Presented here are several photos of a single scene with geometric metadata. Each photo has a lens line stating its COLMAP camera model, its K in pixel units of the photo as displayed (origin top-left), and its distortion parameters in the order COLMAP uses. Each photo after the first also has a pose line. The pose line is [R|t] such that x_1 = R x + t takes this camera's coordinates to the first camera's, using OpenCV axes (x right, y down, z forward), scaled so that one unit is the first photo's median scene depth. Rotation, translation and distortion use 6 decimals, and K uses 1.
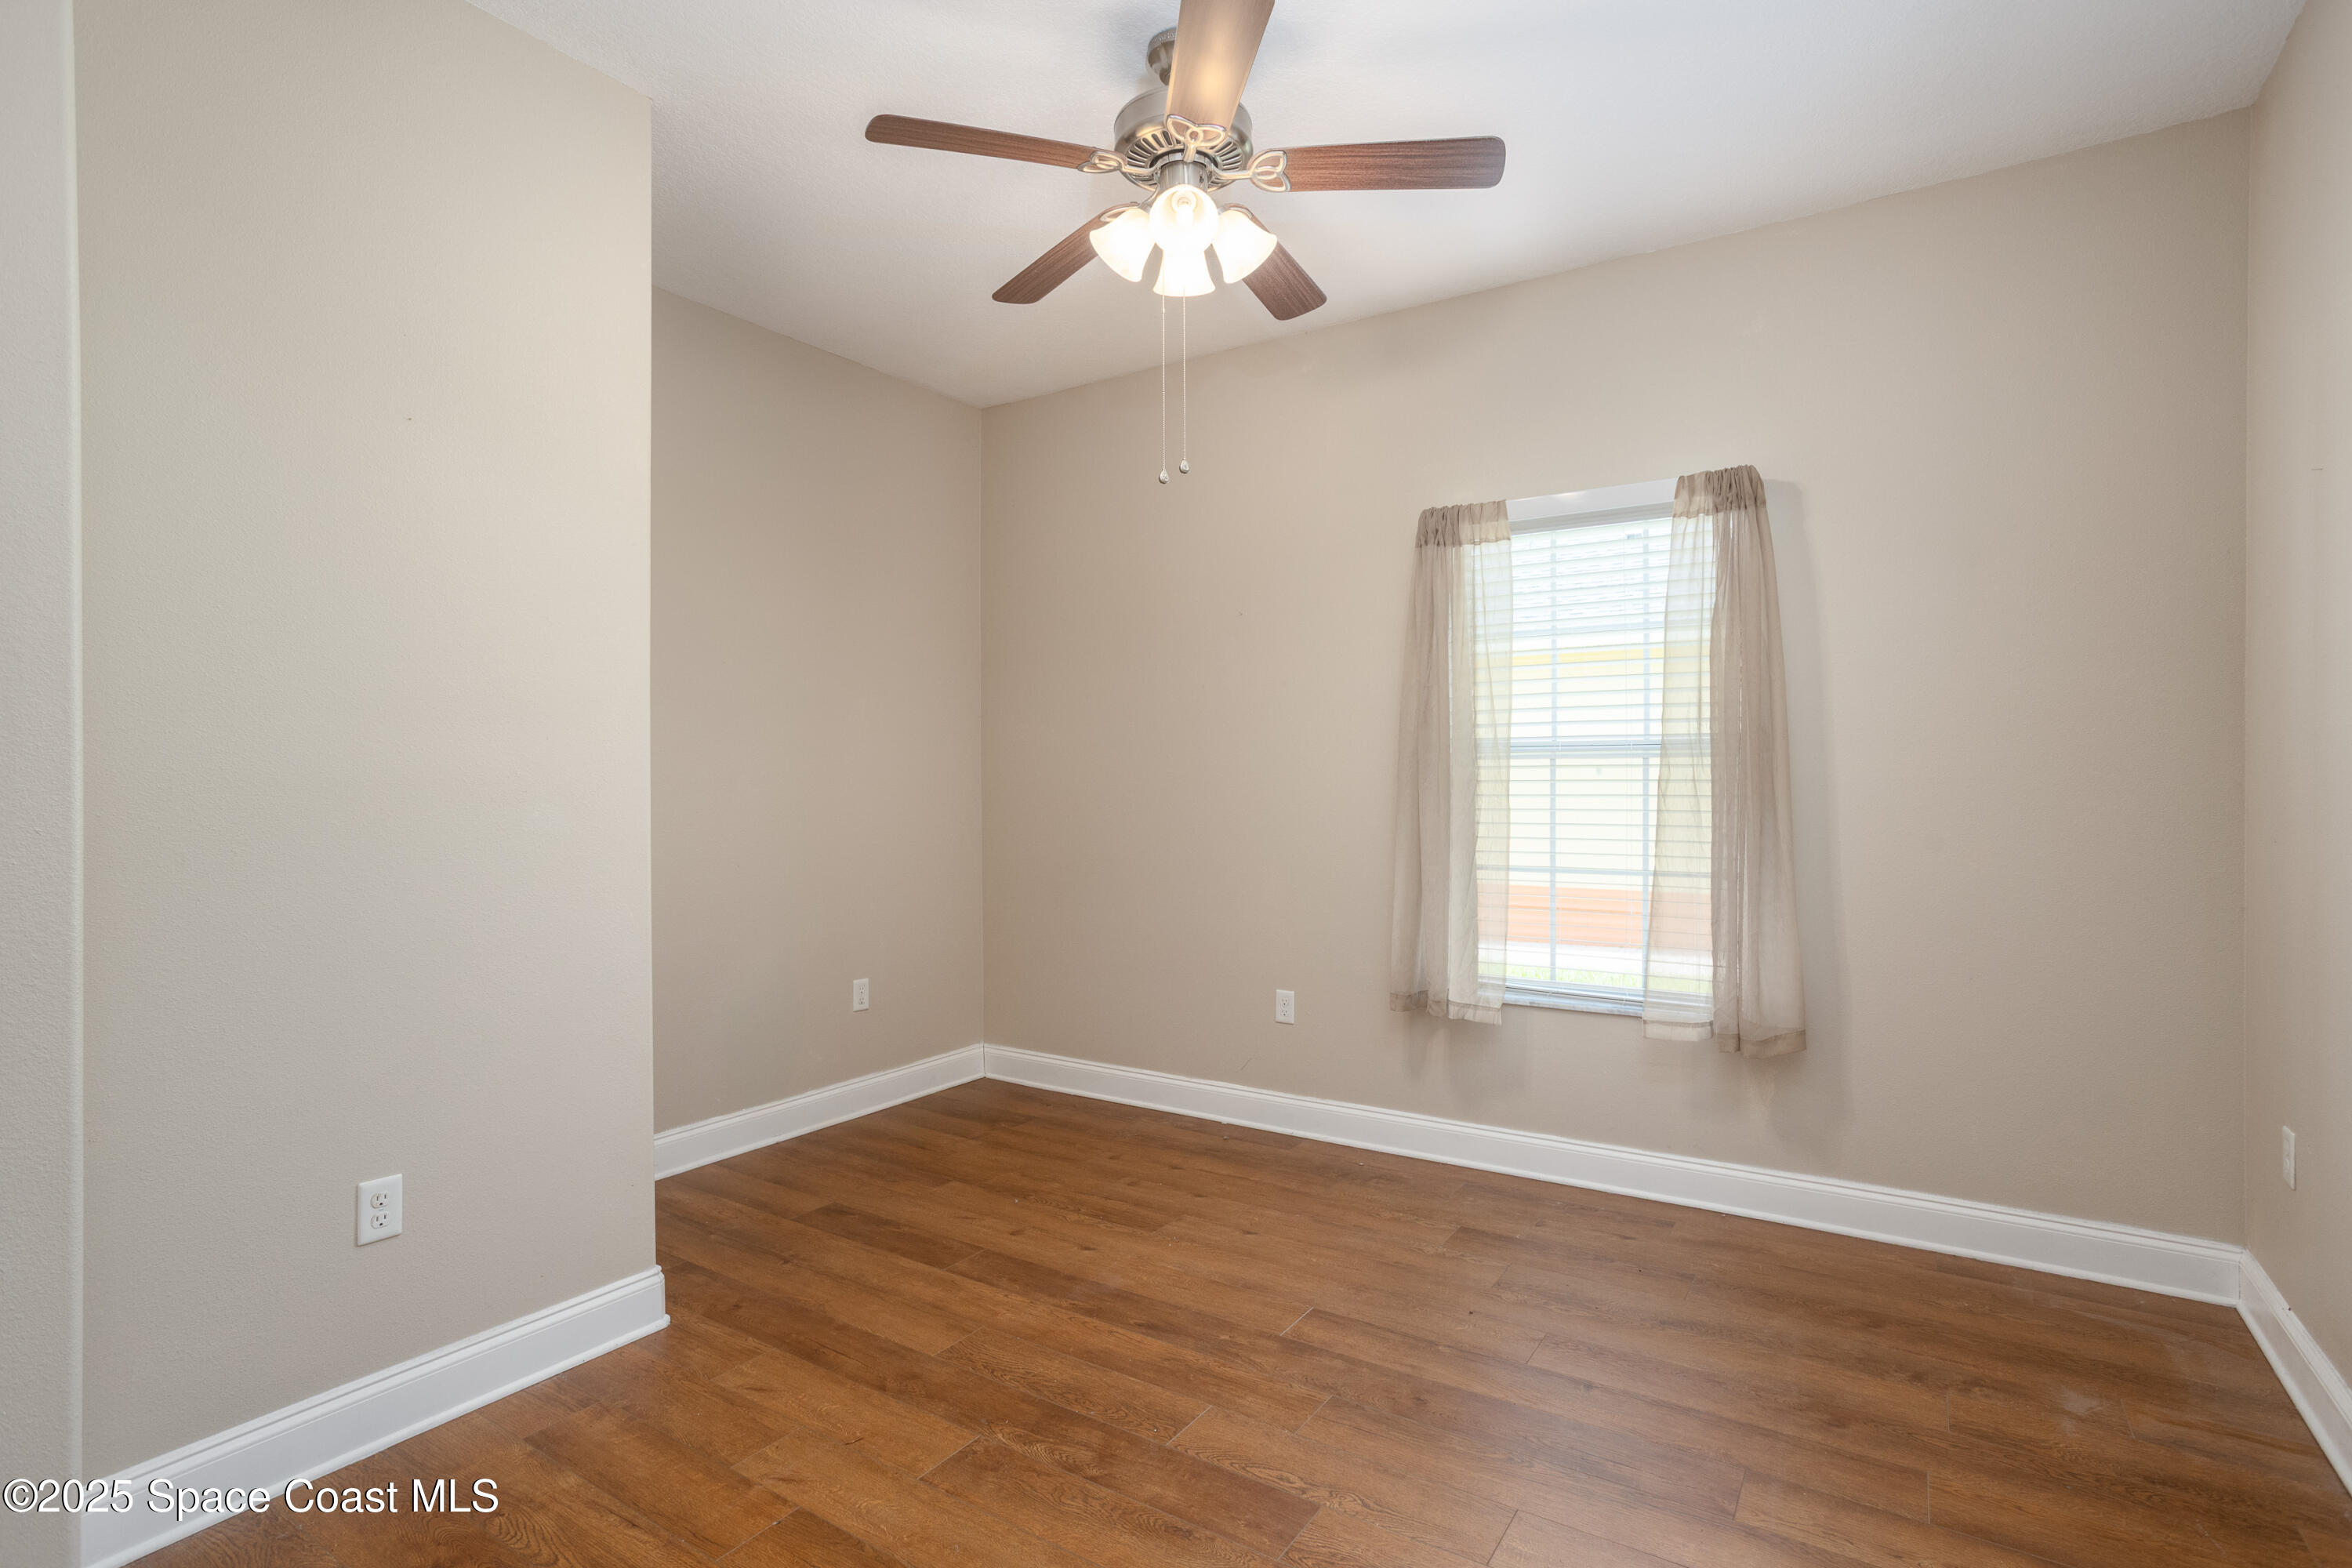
lens RADIAL K [[1154.1, 0, 1178.7], [0, 1154.1, 782.2], [0, 0, 1]] dist [-0.039366, 0.025519]
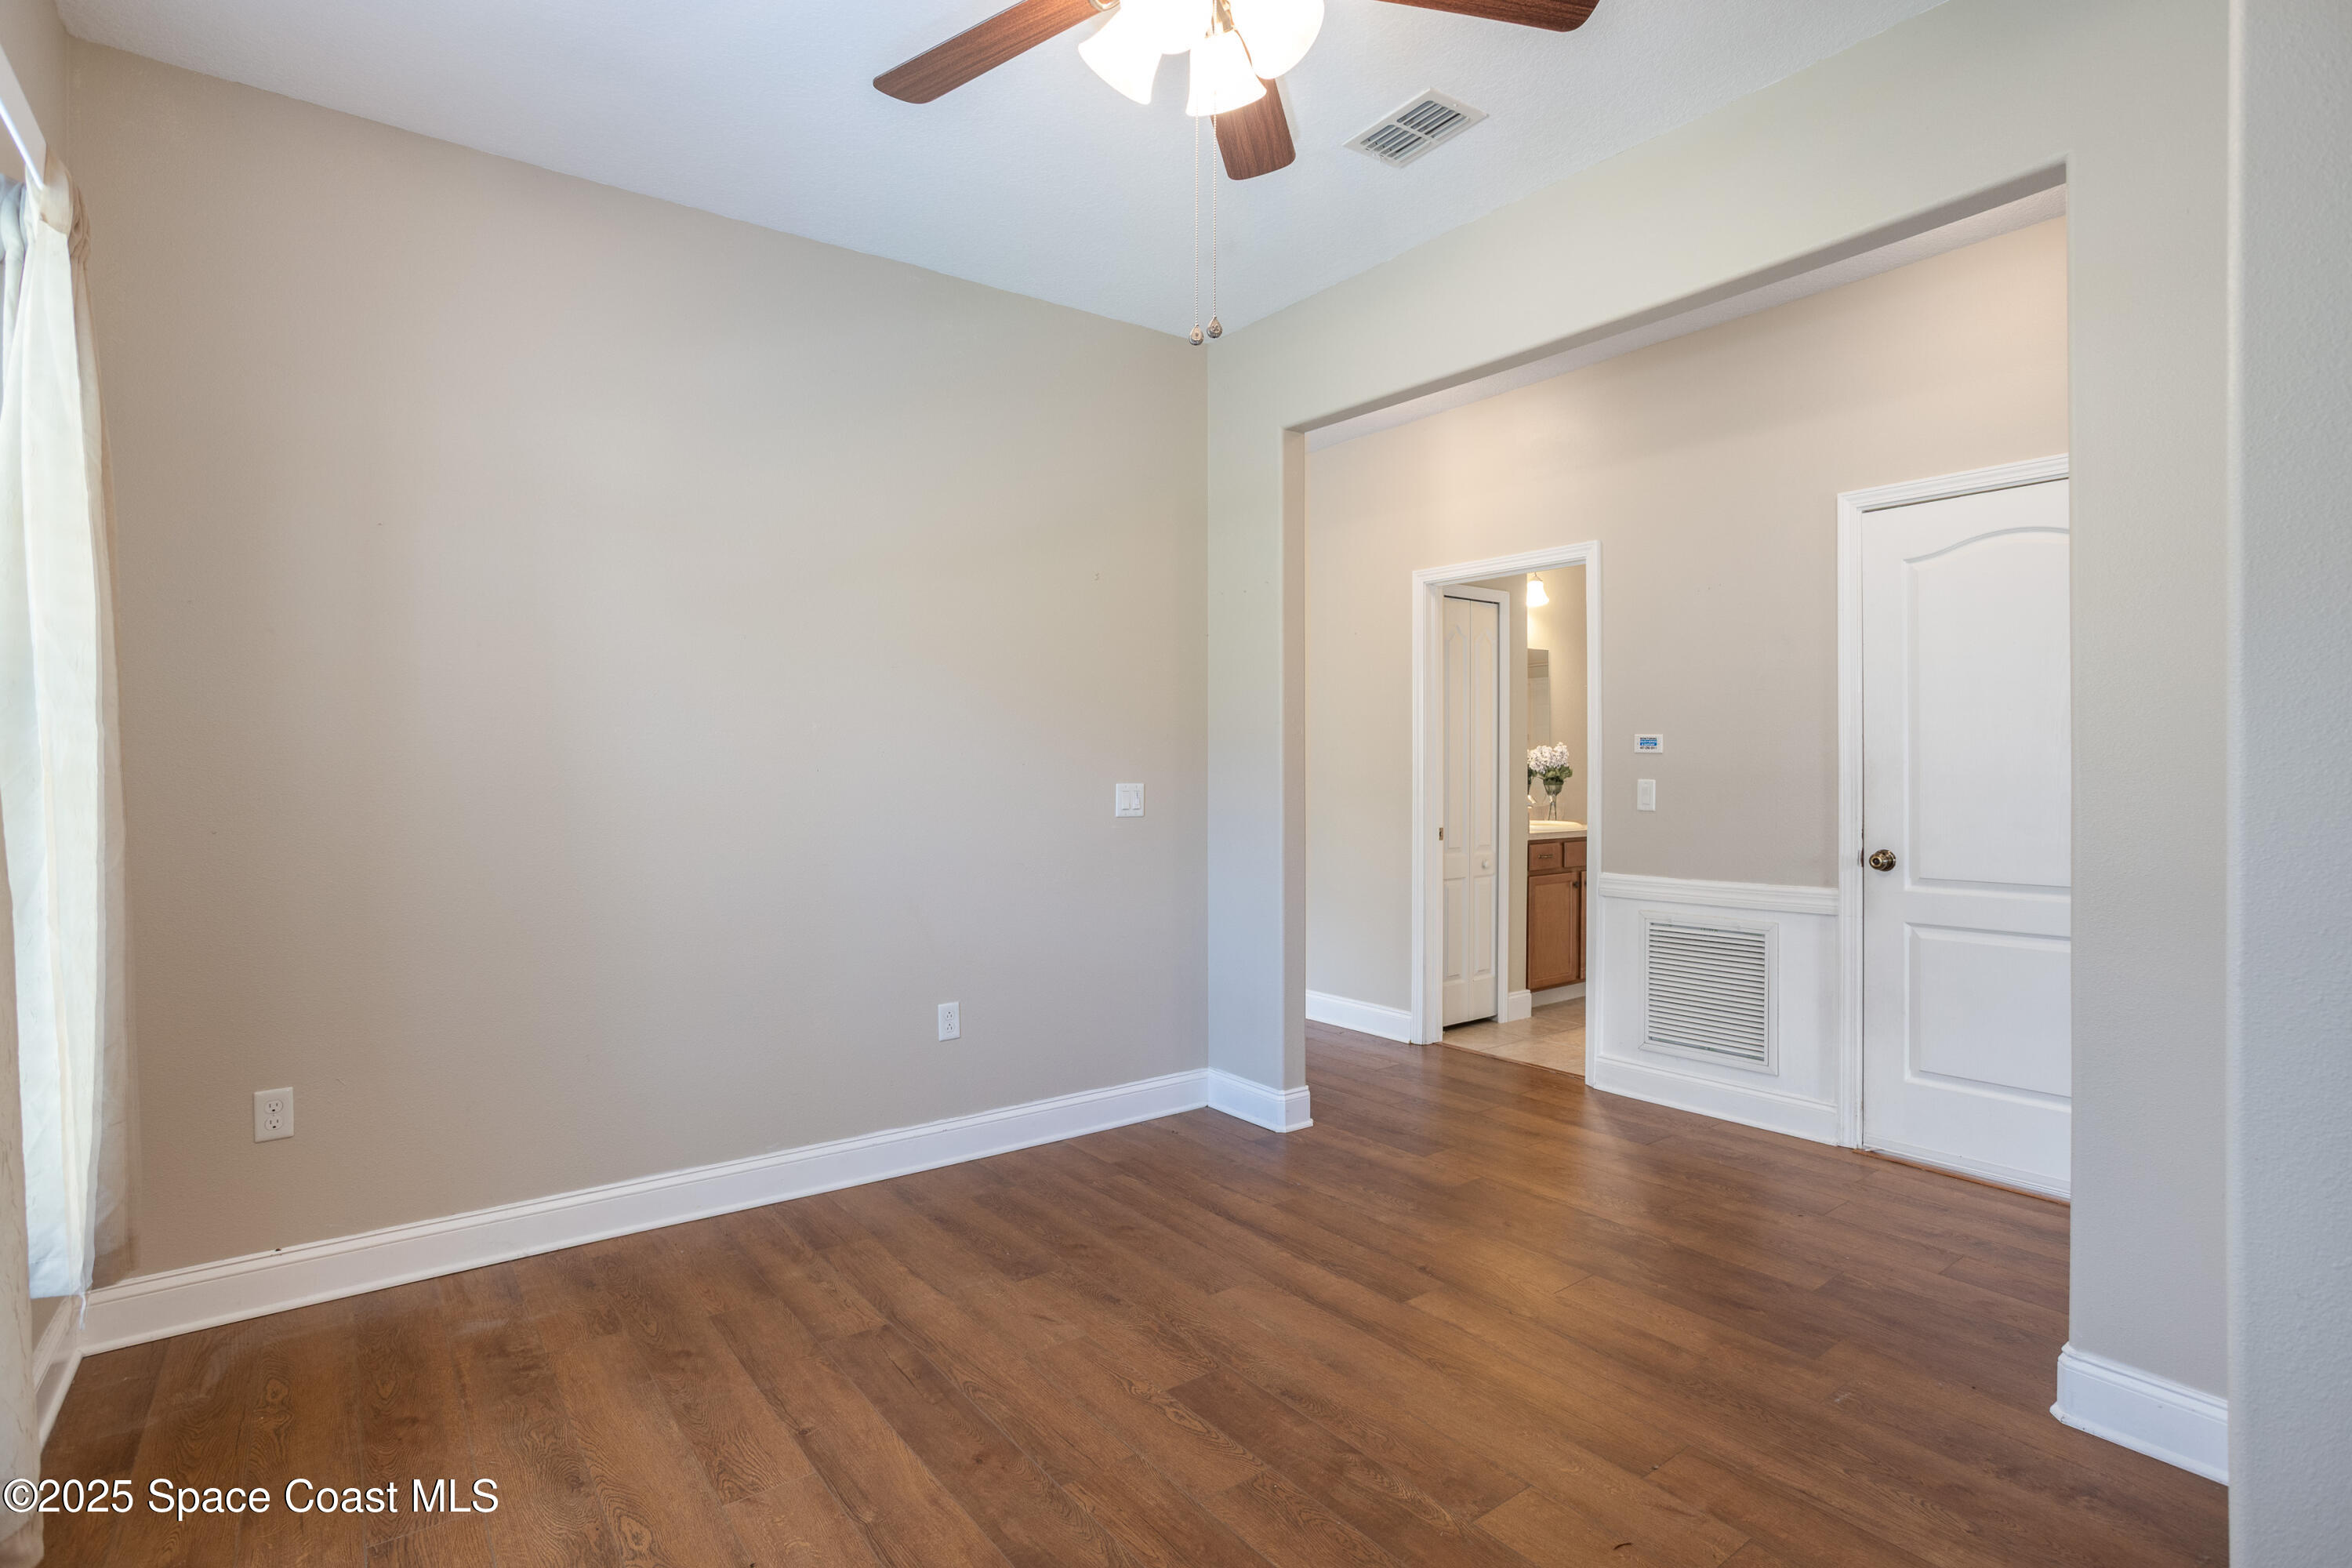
lens RADIAL K [[1154.1, 0, 1173.9], [0, 1154.1, 783.4], [0, 0, 1]] dist [-0.039366, 0.025519]
pose [[-0.941174, 0.004088, 0.337897, -0.264336], [0.007338, 0.999938, 0.008342, -0.003176], [-0.337842, 0.010331, -0.941146, 1.952722]]
